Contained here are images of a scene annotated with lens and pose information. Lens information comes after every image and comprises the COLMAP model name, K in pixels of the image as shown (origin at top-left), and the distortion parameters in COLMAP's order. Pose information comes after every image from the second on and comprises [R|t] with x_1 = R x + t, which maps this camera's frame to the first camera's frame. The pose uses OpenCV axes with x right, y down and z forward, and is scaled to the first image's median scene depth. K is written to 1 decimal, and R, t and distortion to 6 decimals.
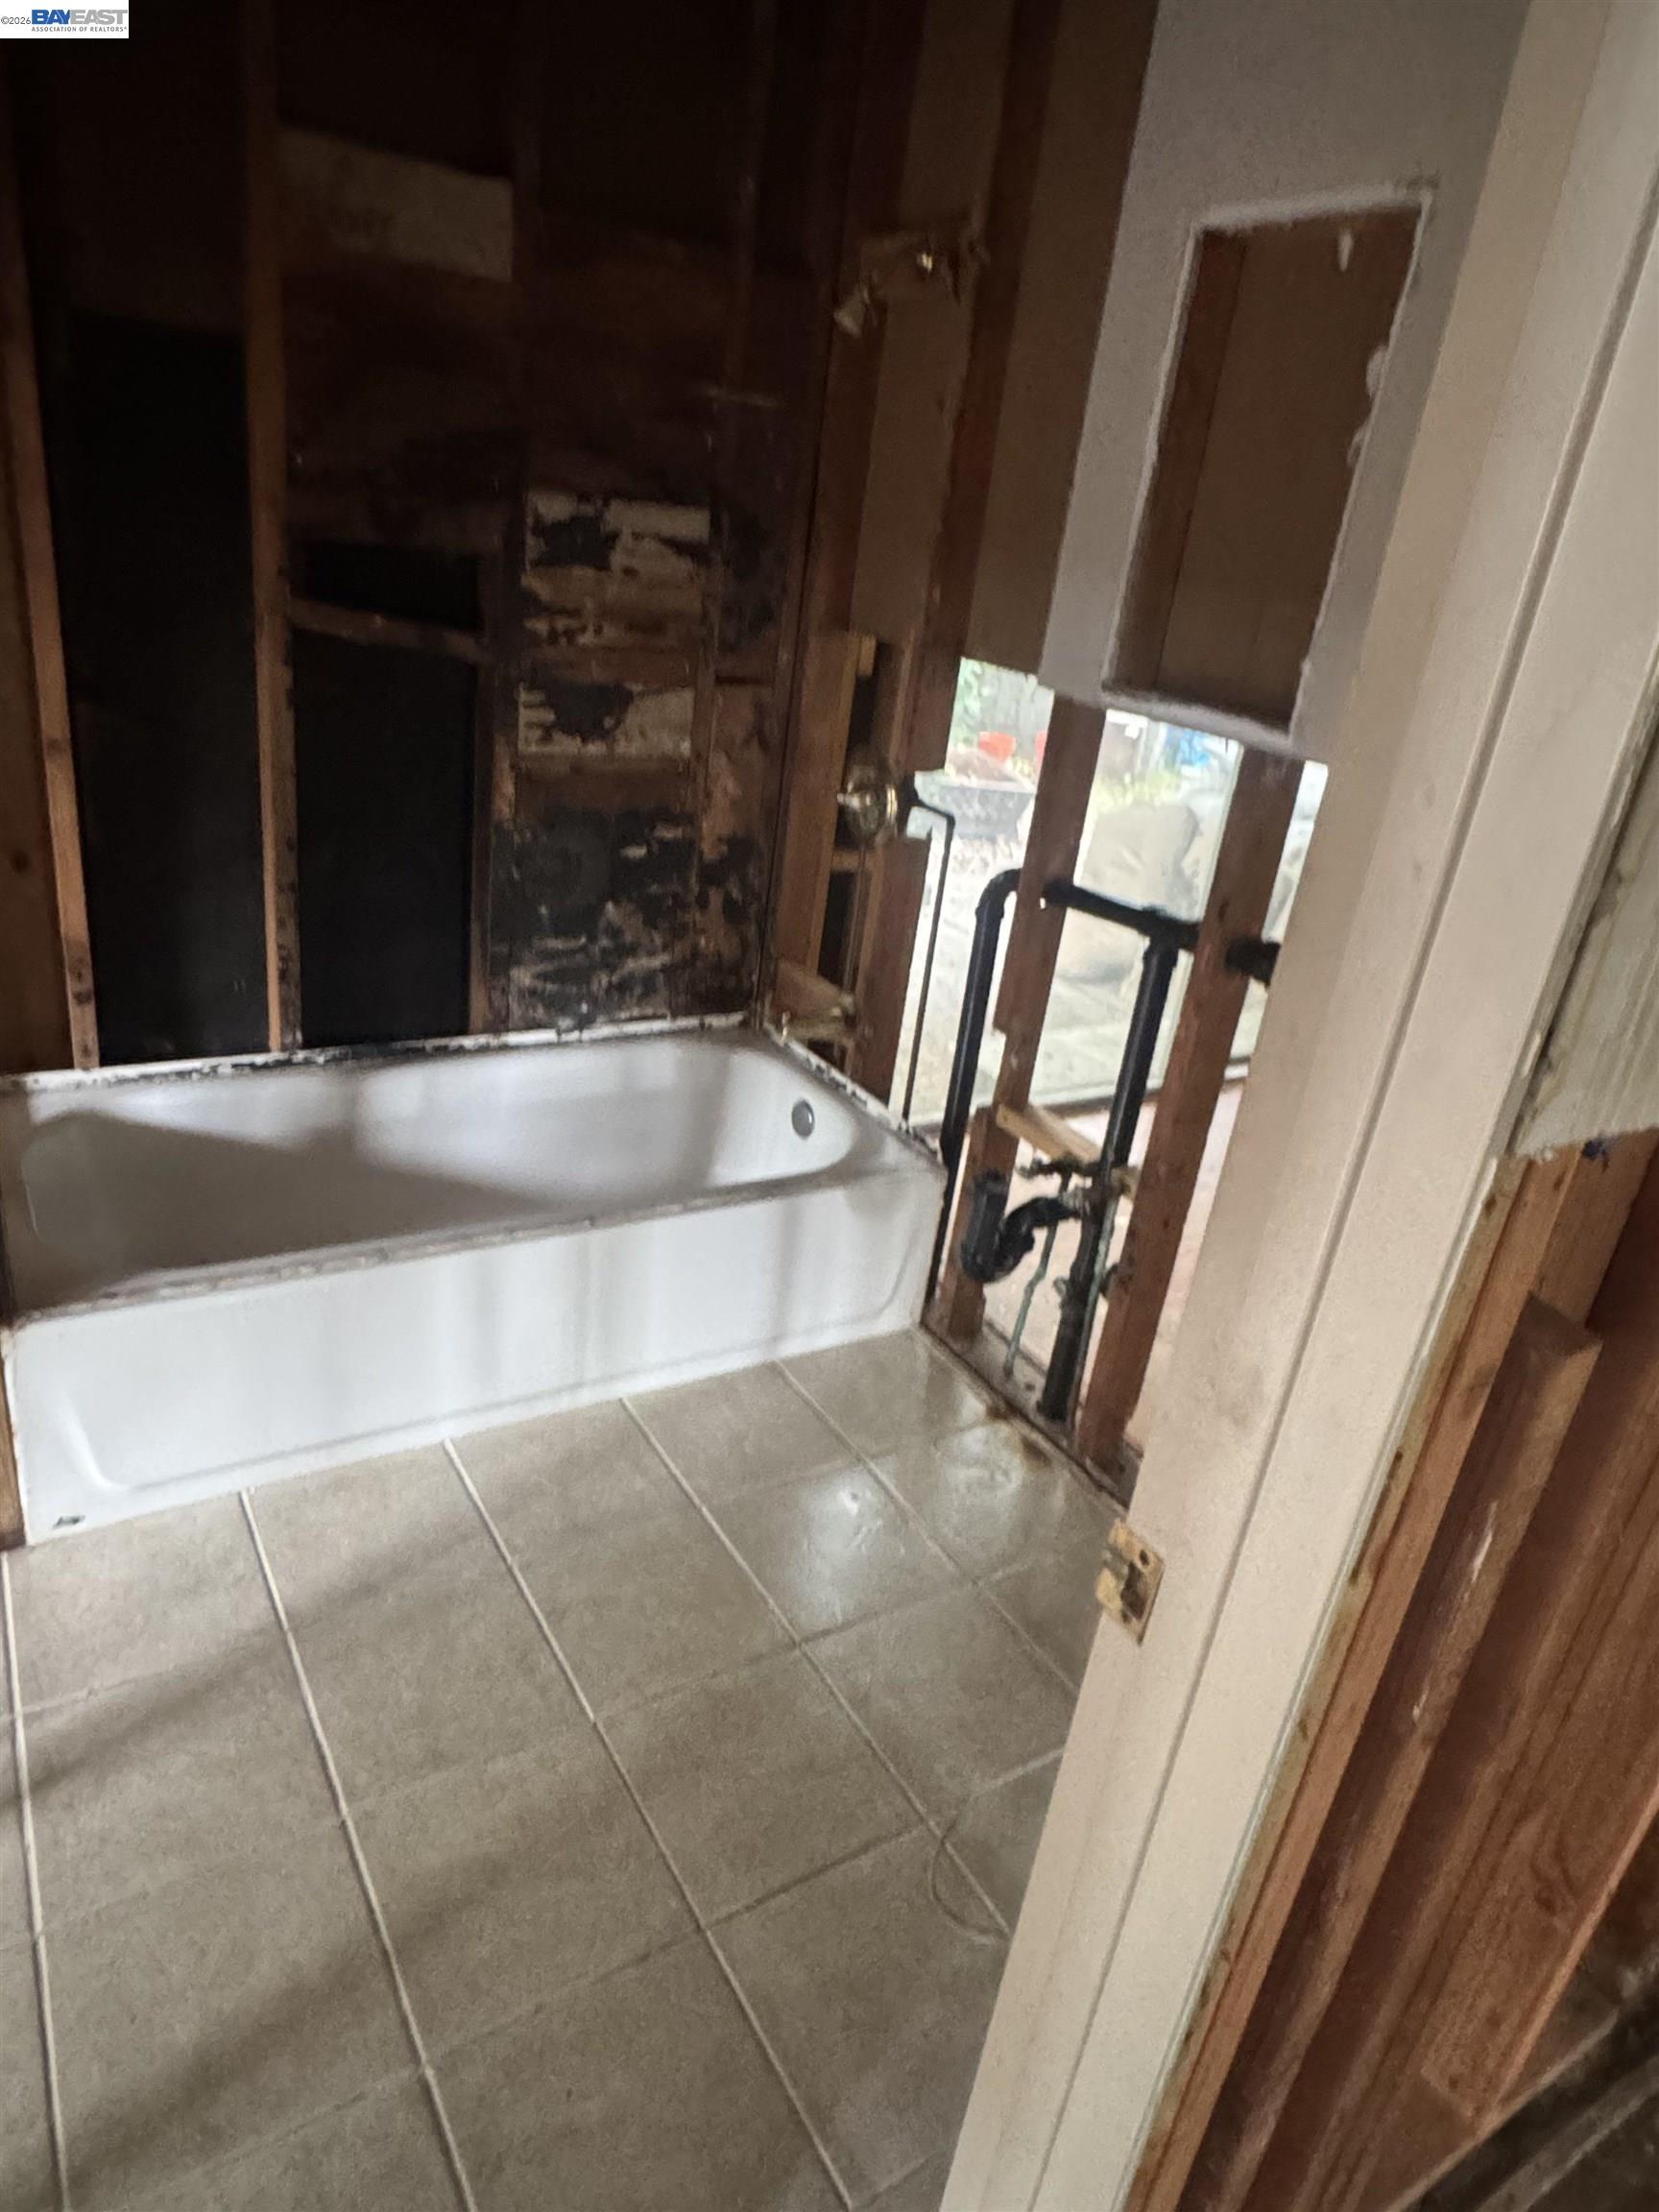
lens RADIAL K [[1338.0, 0, 825.2], [0, 1338.0, 1107.9], [0, 0, 1]] dist [-0.007867, 0.004406]
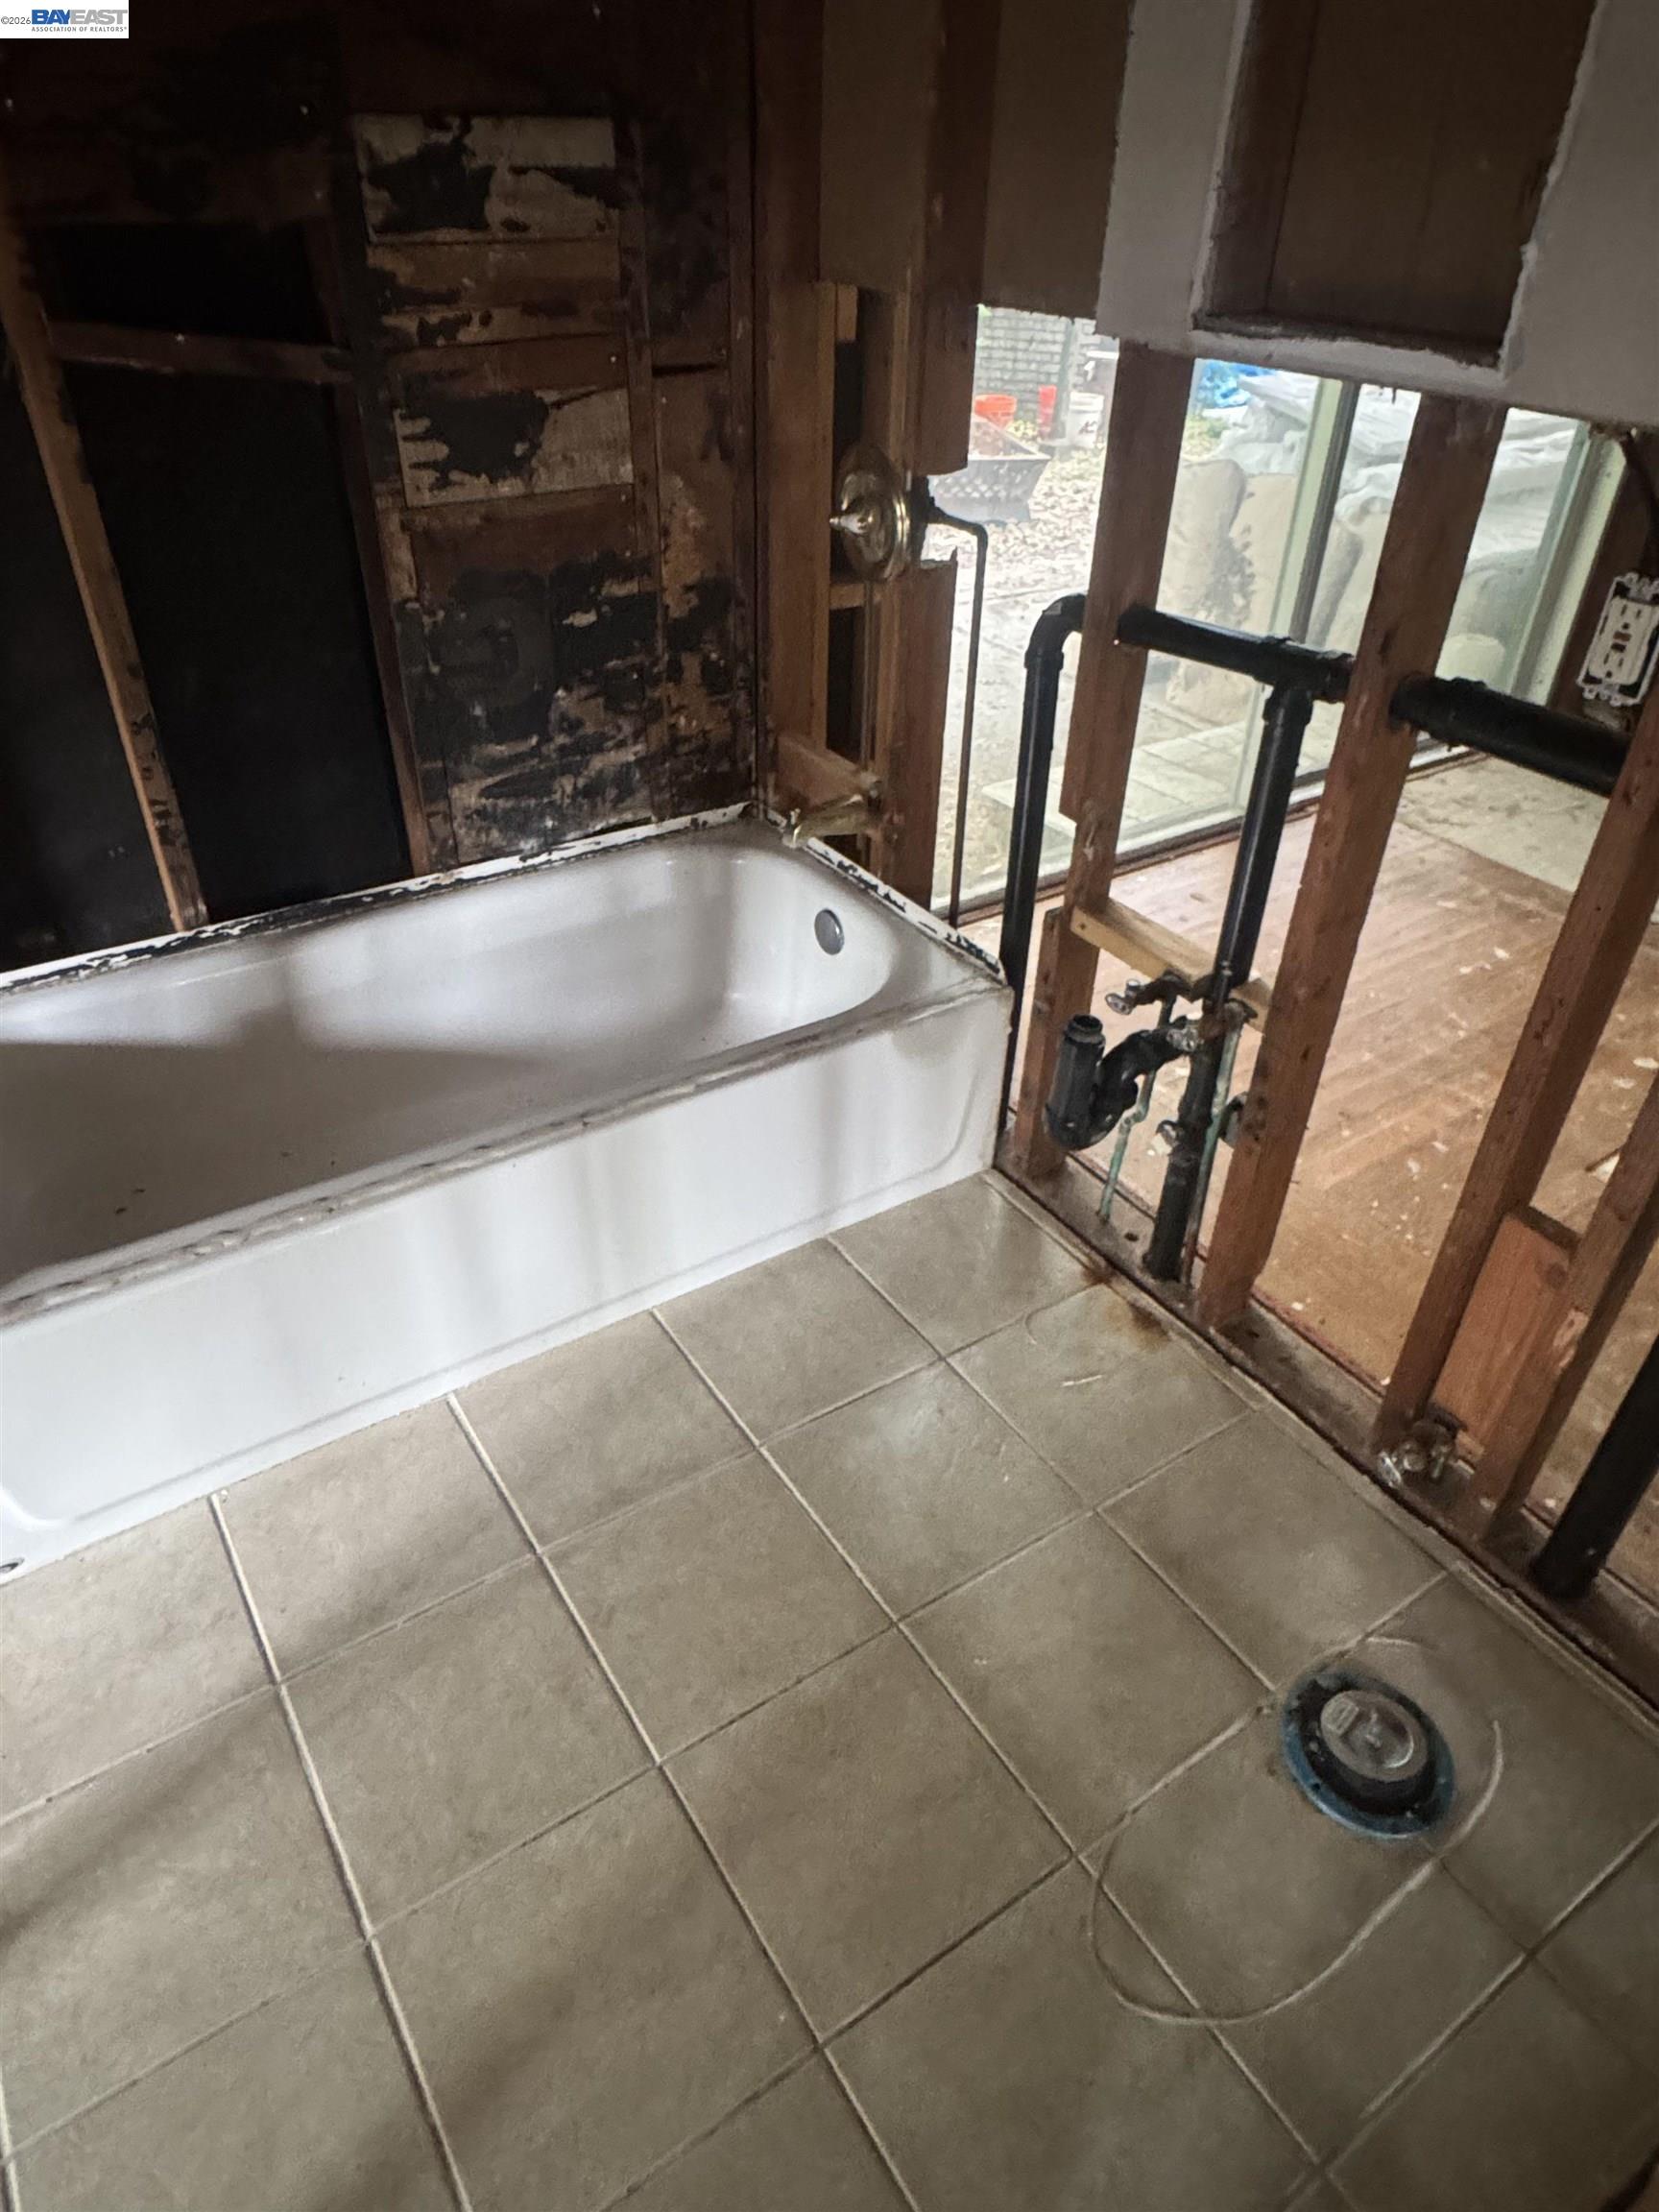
lens RADIAL K [[1338.0, 0, 832.9], [0, 1338.0, 1095.7], [0, 0, 1]] dist [-0.007867, 0.004406]
pose [[0.994363, -0.102269, -0.027987, -0.001816], [0.105805, 0.974246, 0.199123, -0.070447], [0.006902, -0.200962, 0.979575, 0.206027]]
